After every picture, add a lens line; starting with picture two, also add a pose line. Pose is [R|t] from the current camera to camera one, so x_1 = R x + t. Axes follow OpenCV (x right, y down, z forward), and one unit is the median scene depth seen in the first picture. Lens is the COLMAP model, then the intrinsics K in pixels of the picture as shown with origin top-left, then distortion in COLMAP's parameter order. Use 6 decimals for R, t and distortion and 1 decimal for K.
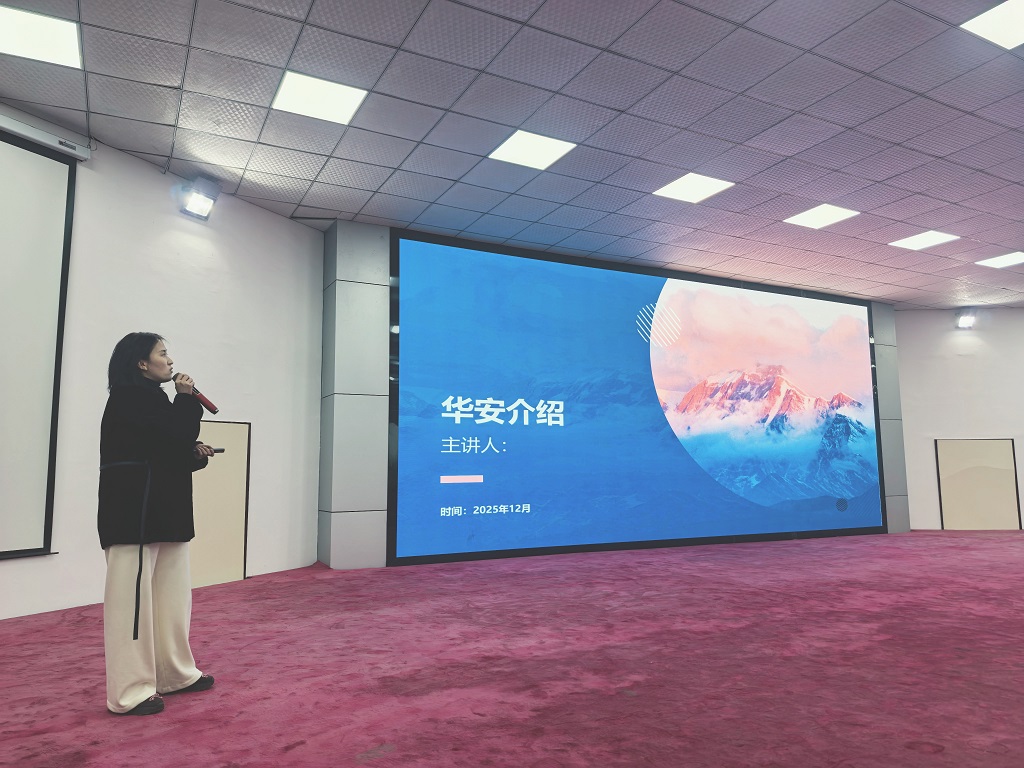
lens RADIAL K [[729.8, 0, 512.0], [0, 729.8, 384.0], [0, 0, 1]] dist [0.064676, -0.095987]
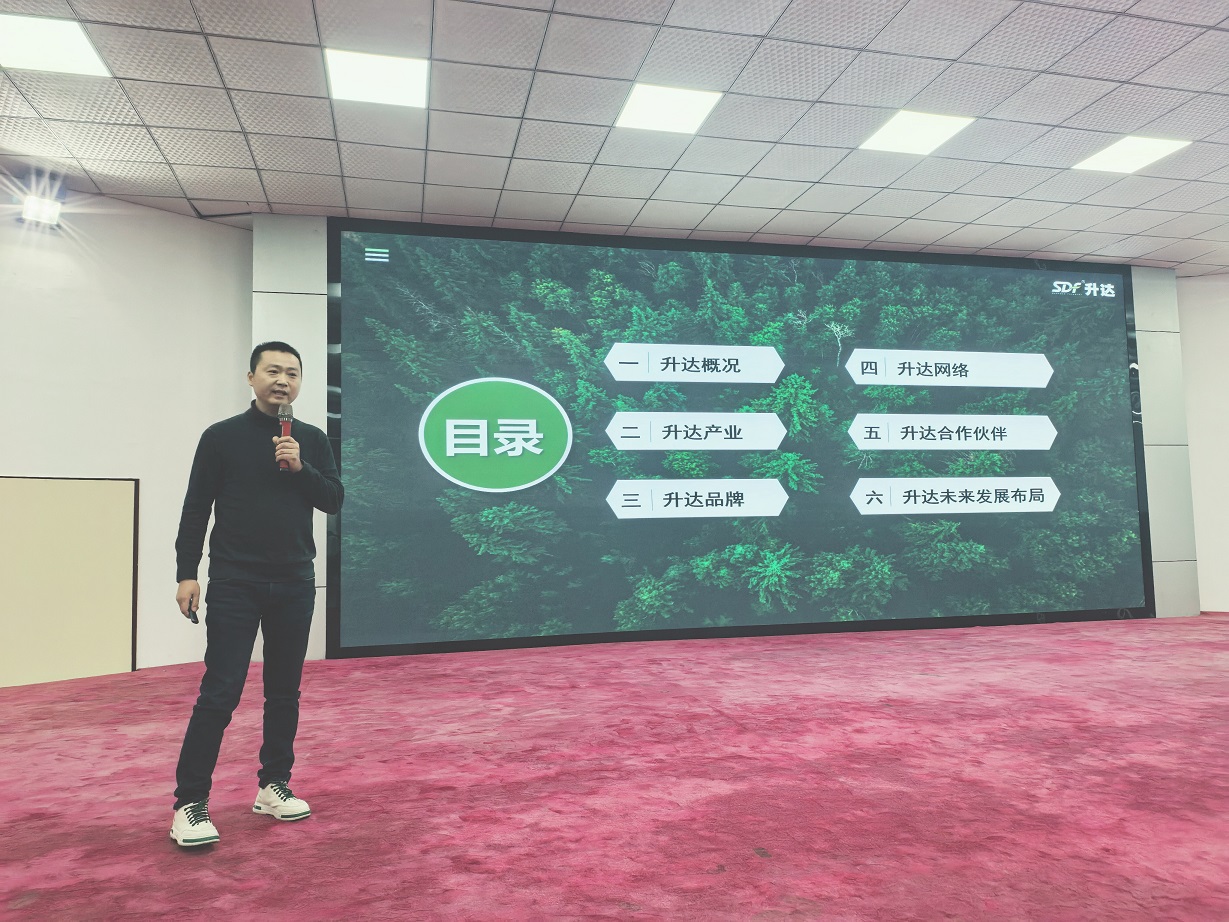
lens RADIAL K [[876.4, 0, 621.2], [0, 876.4, 456.3], [0, 0, 1]] dist [0.049489, -0.069295]
pose [[0.968546, -0.034479, -0.246433, 0.401681], [0.043325, 0.998593, 0.030564, 0.022611], [0.245033, -0.040279, 0.968678, 0.203437]]
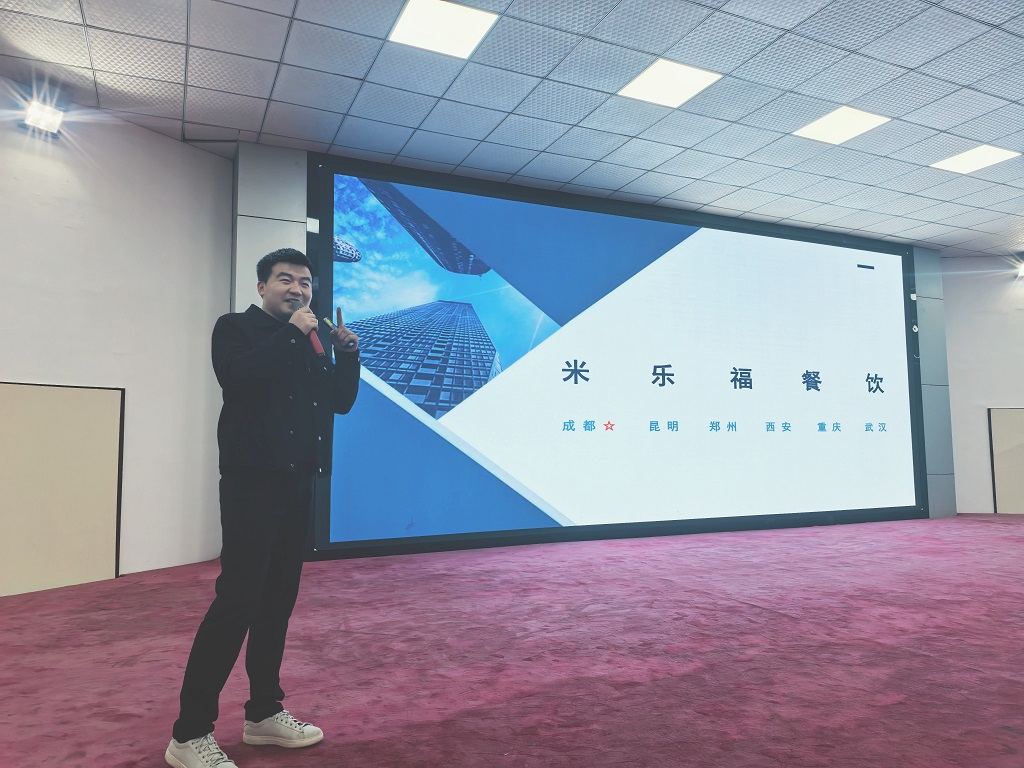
lens RADIAL K [[730.3, 0, 517.6], [0, 730.3, 380.1], [0, 0, 1]] dist [0.049489, -0.069295]
pose [[0.998571, -0.004454, -0.053262, 0.129319], [0.006169, 0.999466, 0.032076, 0.020388], [0.053090, -0.032359, 0.998065, 0.208265]]
